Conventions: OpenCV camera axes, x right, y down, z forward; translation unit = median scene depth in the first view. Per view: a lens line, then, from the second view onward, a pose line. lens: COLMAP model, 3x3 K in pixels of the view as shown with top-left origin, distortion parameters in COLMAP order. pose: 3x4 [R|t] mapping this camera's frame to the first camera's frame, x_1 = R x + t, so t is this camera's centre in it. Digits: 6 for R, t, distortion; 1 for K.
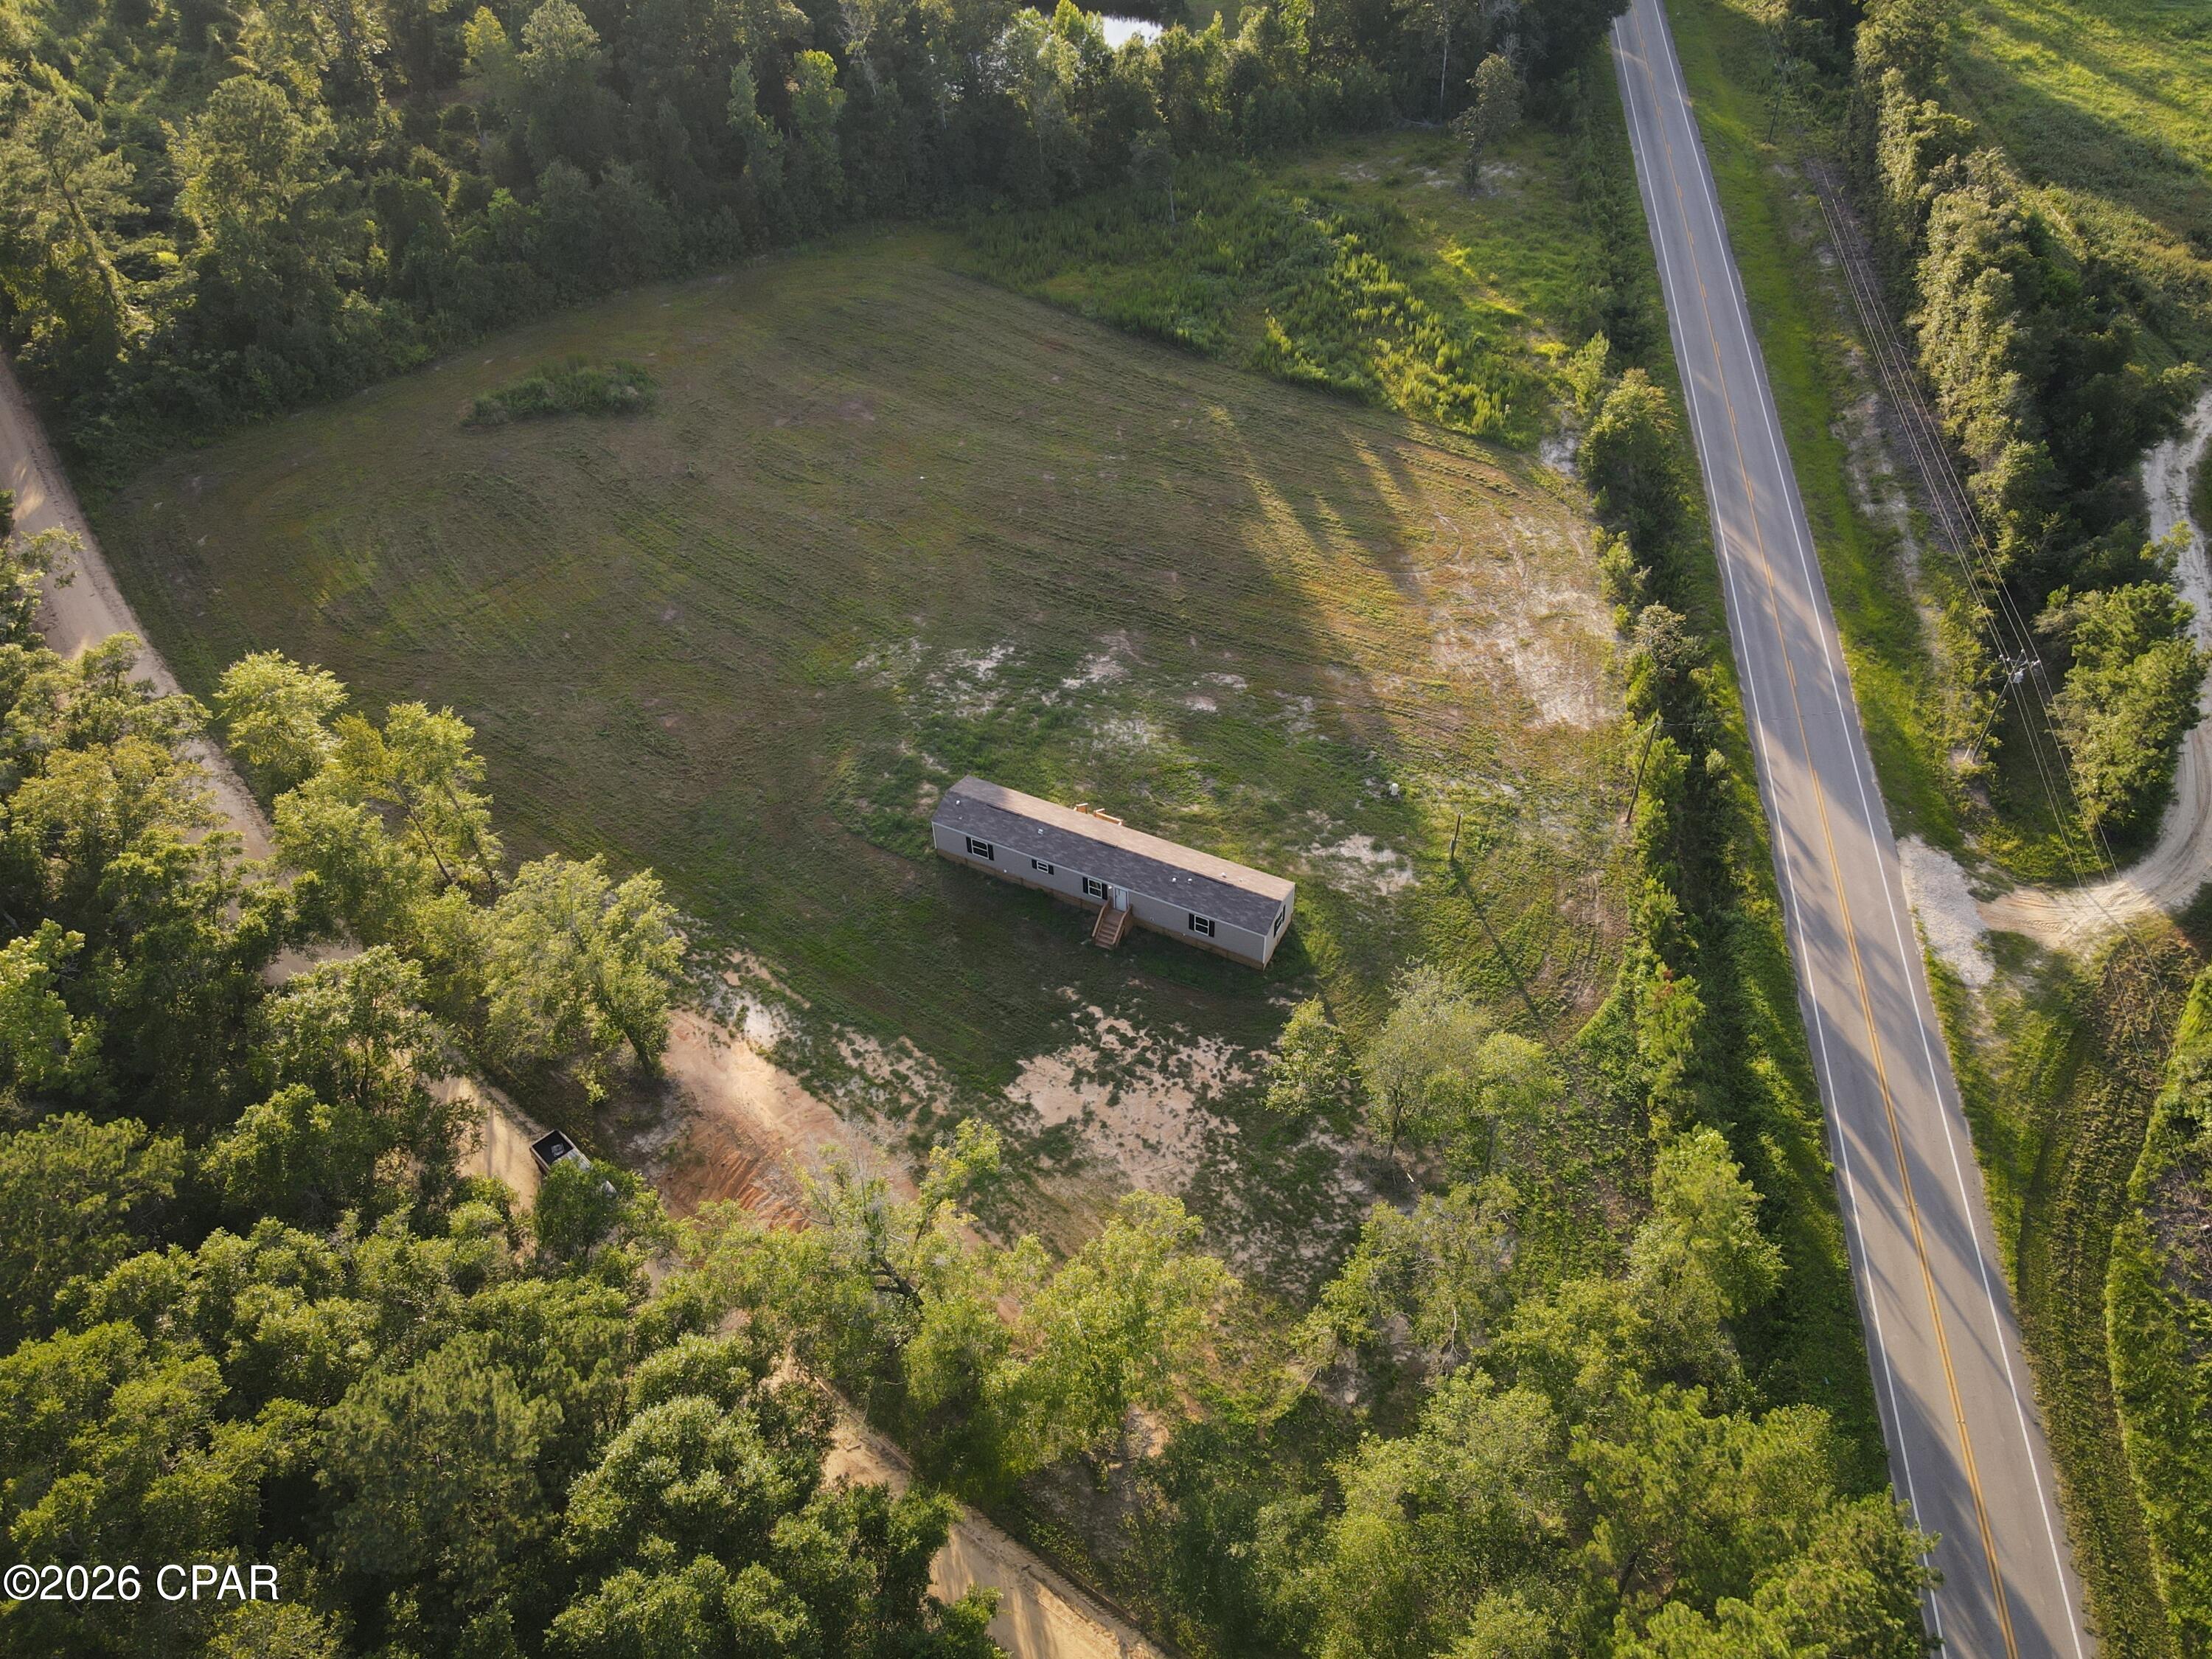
lens RADIAL K [[1605.2, 0, 1104.7], [0, 1605.2, 822.3], [0, 0, 1]] dist [-0.007410, 0.031321]
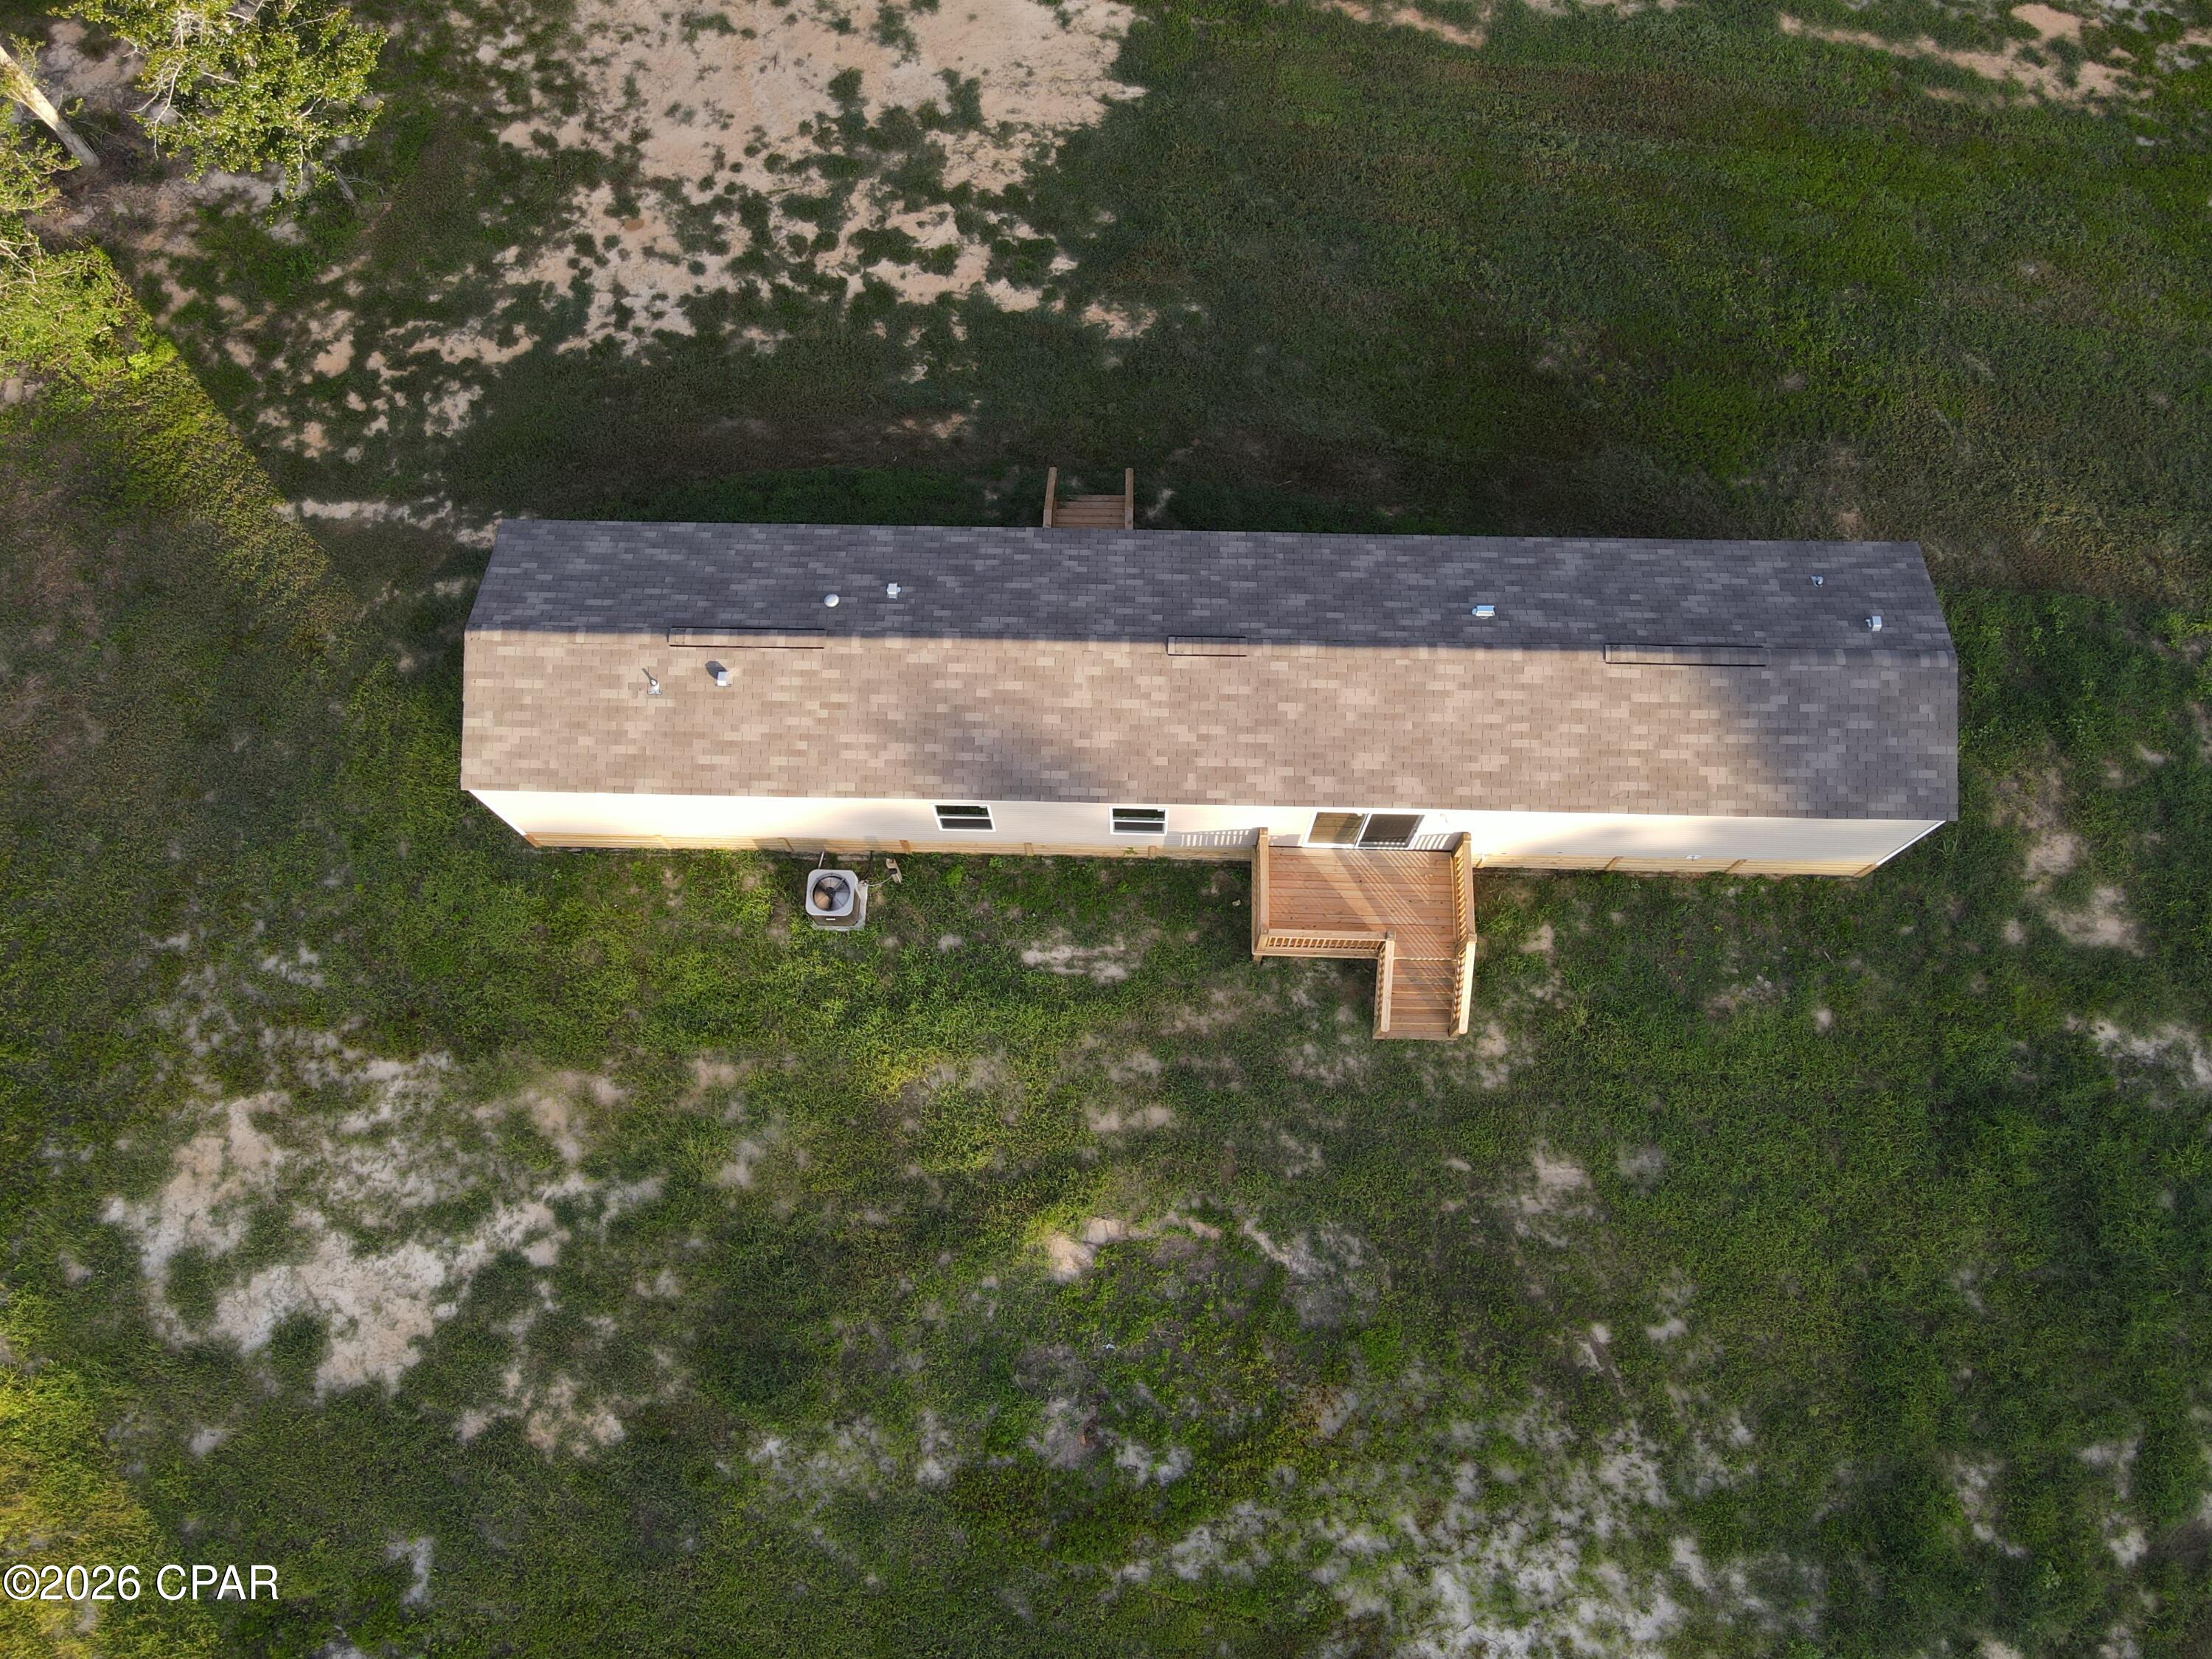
lens RADIAL K [[1578.9, 0, 1109.7], [0, 1578.9, 836.8], [0, 0, 1]] dist [0.015876, -0.001814]
pose [[-0.906437, 0.411290, -0.095987, 0.049162], [-0.269164, -0.387428, 0.881732, -0.200986], [0.325459, 0.825070, 0.461883, 0.863159]]
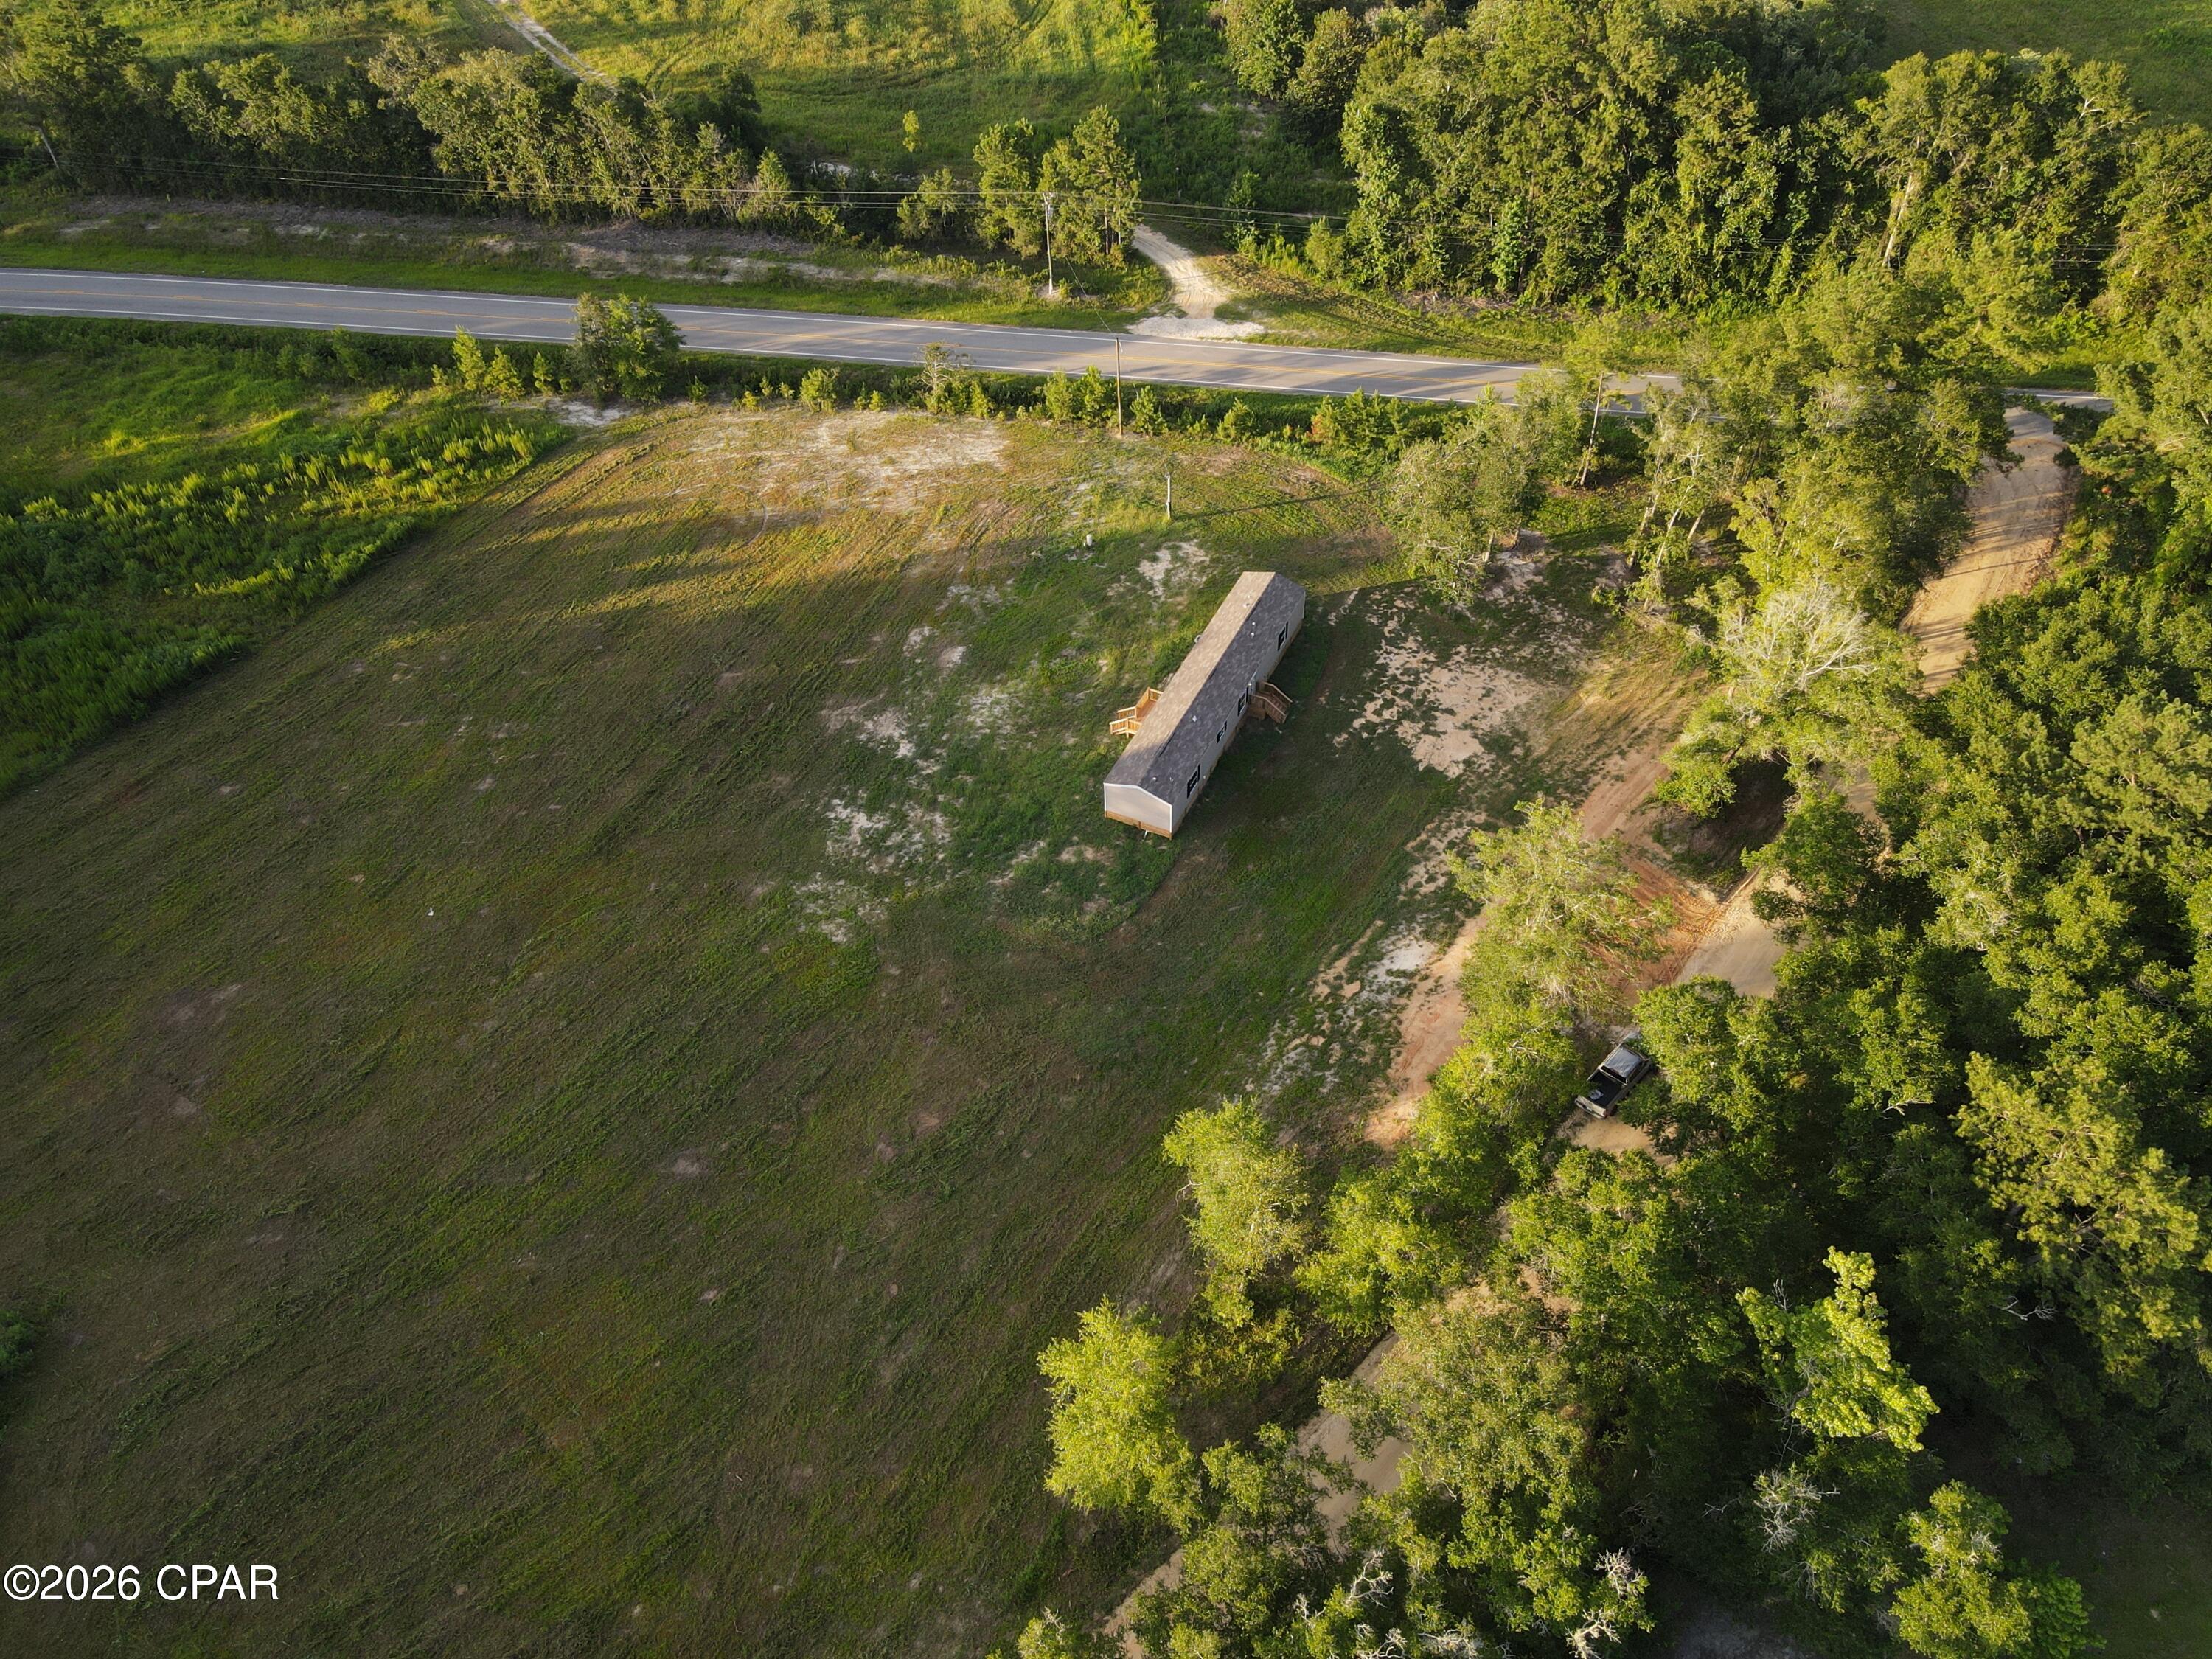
lens RADIAL K [[1605.2, 0, 1104.7], [0, 1605.2, 822.3], [0, 0, 1]] dist [-0.007410, 0.031321]
pose [[-0.011897, -0.714235, 0.699804, -0.772887], [0.712645, 0.484873, 0.506987, -0.502706], [-0.701424, 0.504743, 0.503228, 0.537691]]
